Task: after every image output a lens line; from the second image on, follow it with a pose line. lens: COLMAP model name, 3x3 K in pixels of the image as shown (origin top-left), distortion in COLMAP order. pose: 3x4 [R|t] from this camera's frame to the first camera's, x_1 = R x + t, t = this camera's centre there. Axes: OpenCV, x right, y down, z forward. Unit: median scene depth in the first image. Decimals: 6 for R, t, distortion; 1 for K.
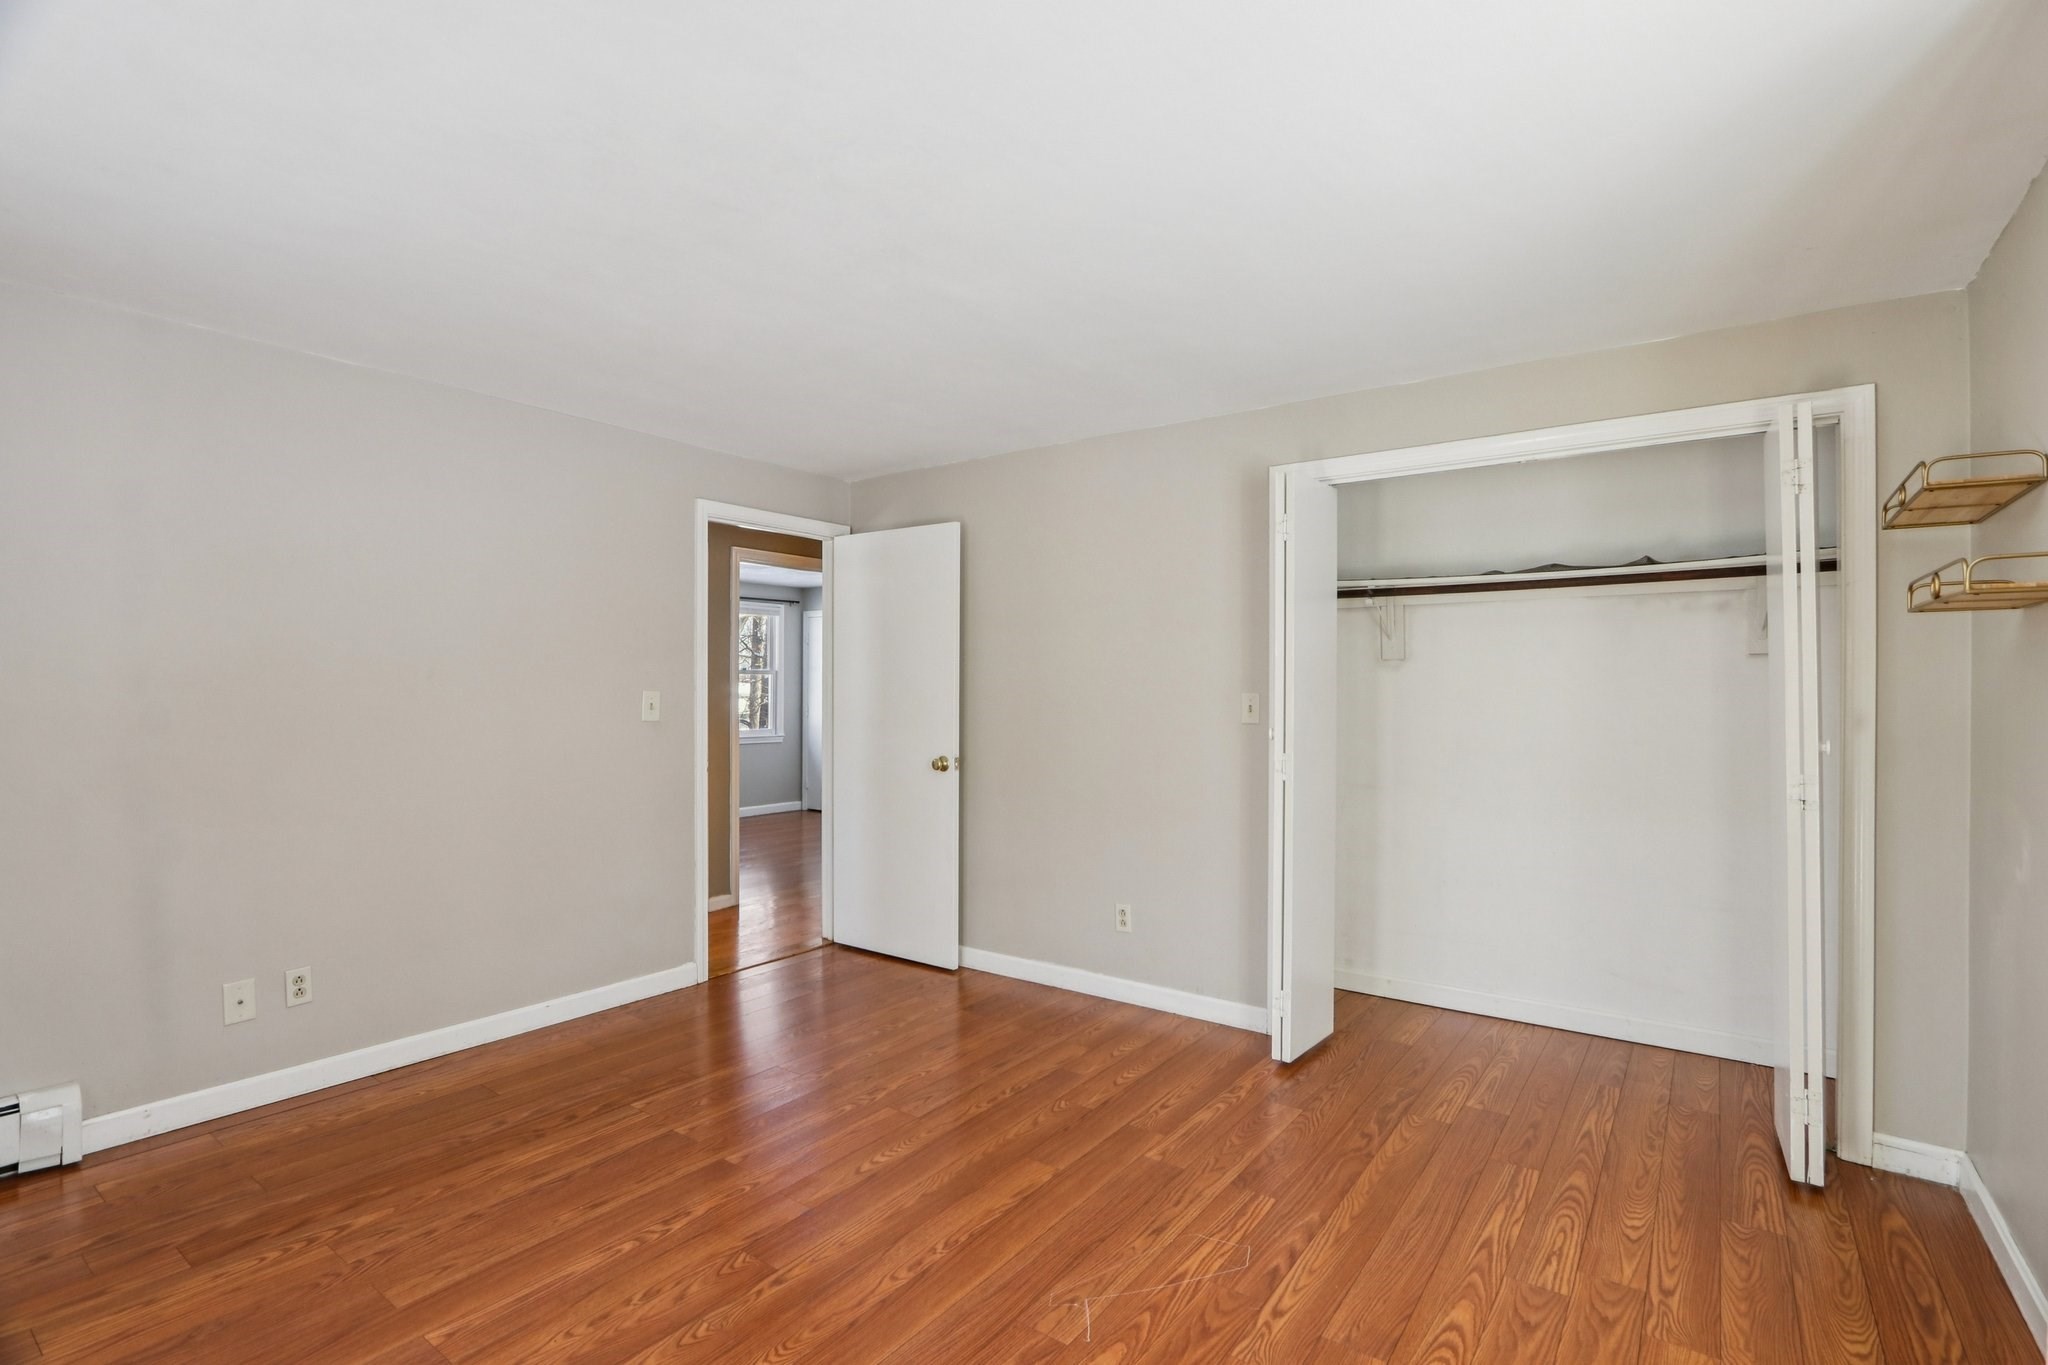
lens RADIAL K [[973.6, 0, 1025.0], [0, 973.6, 684.4], [0, 0, 1]] dist [-0.011669, 0.001084]
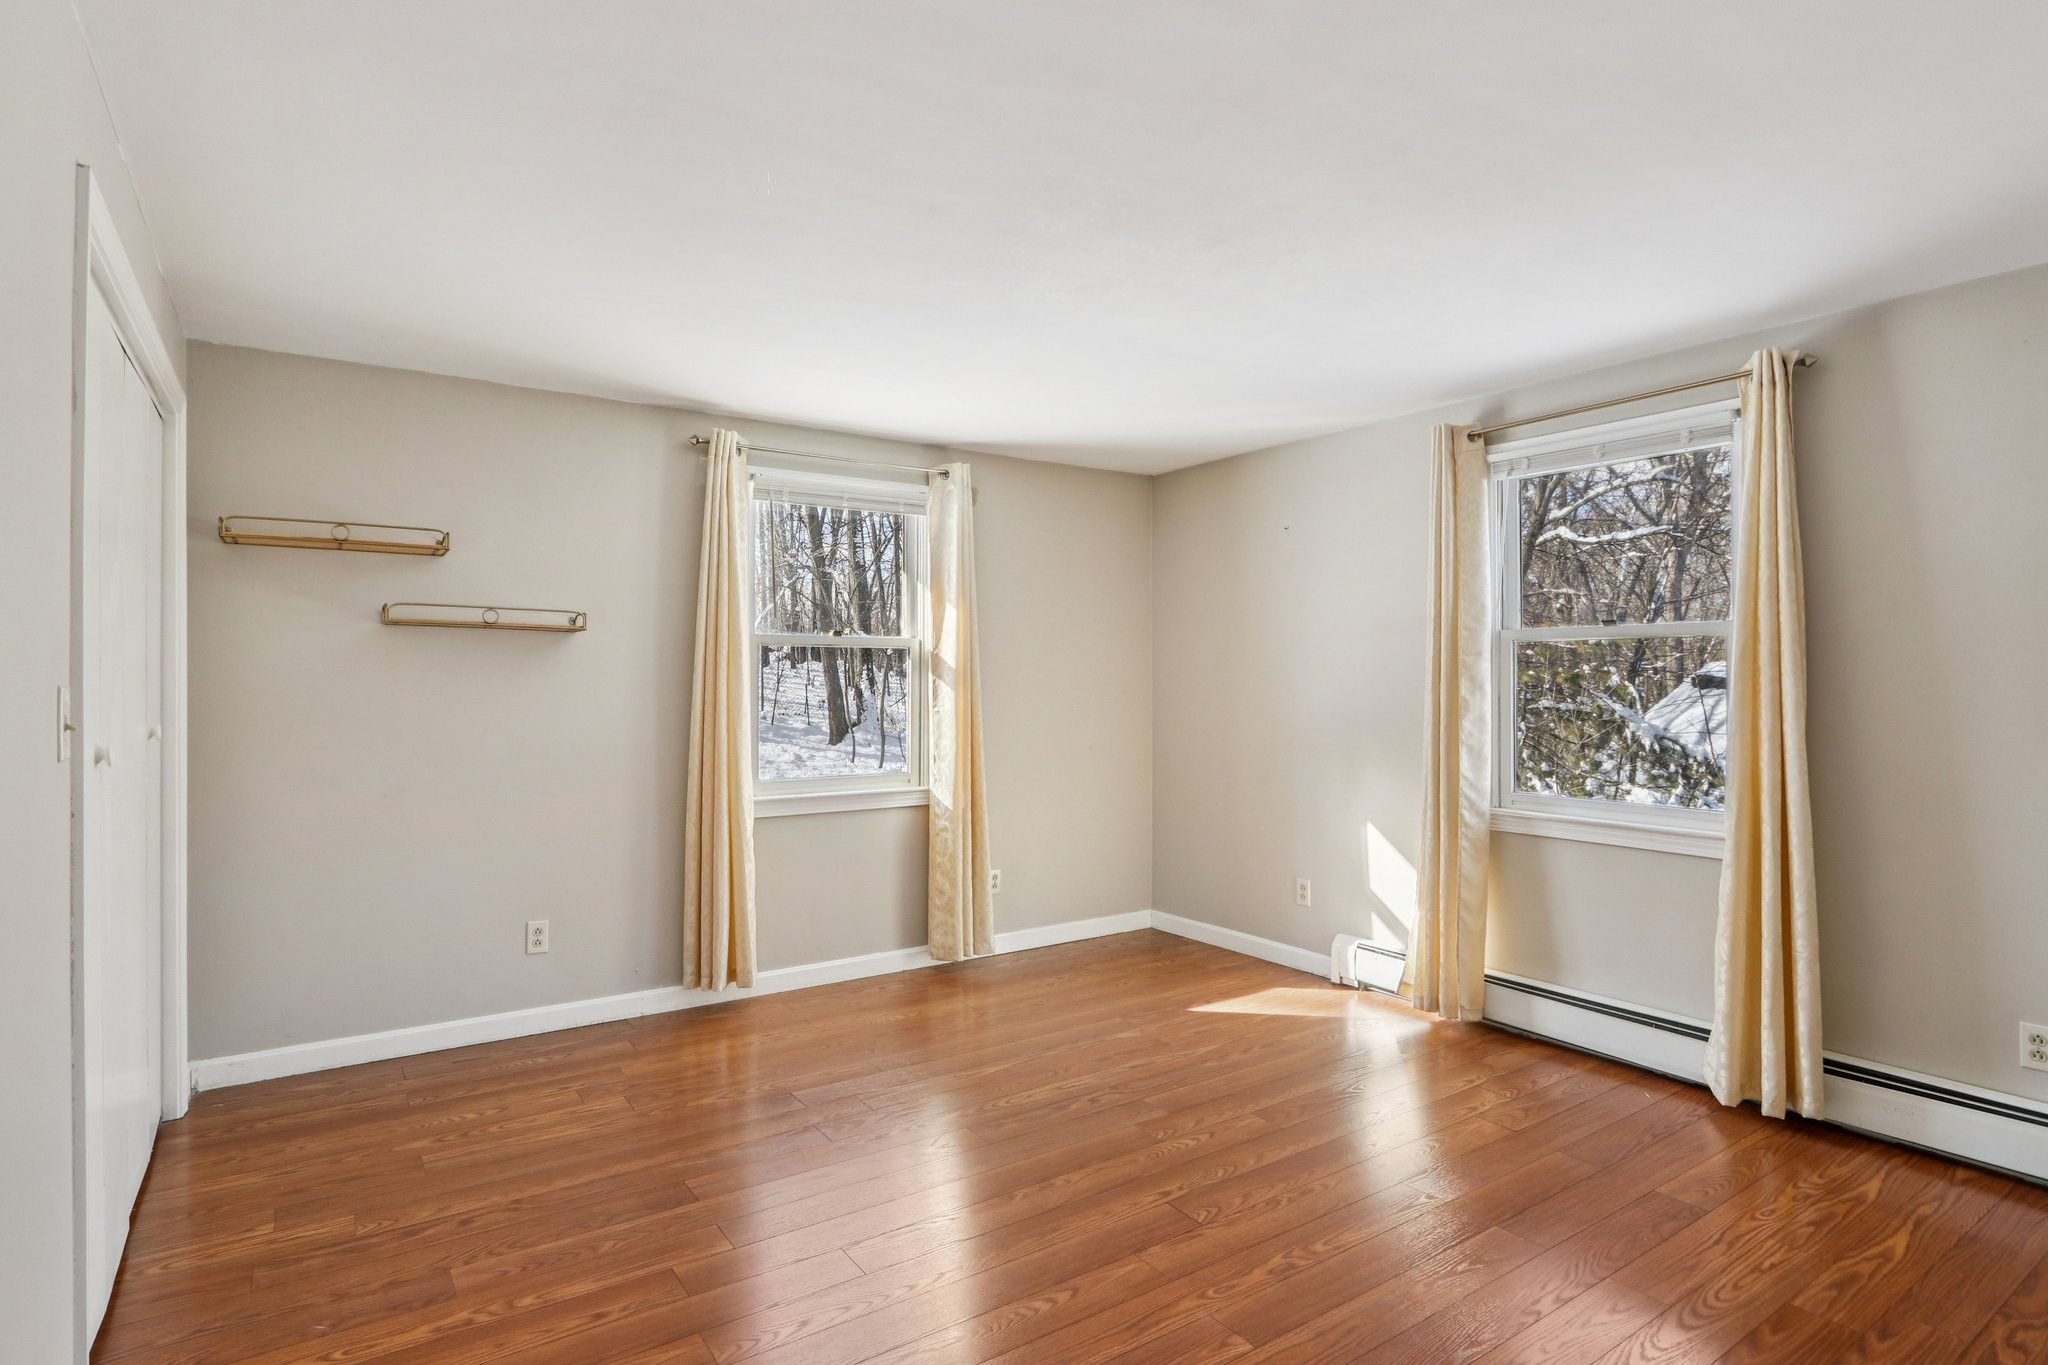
lens RADIAL K [[1044.7, 0, 1020.1], [0, 1044.7, 681.3], [0, 0, 1]] dist [-0.019064, 0.002638]
pose [[-0.941325, -0.004553, 0.337471, -0.468366], [-0.006585, 0.999966, -0.004876, 0.014620], [-0.337437, -0.006812, -0.941323, 2.058540]]
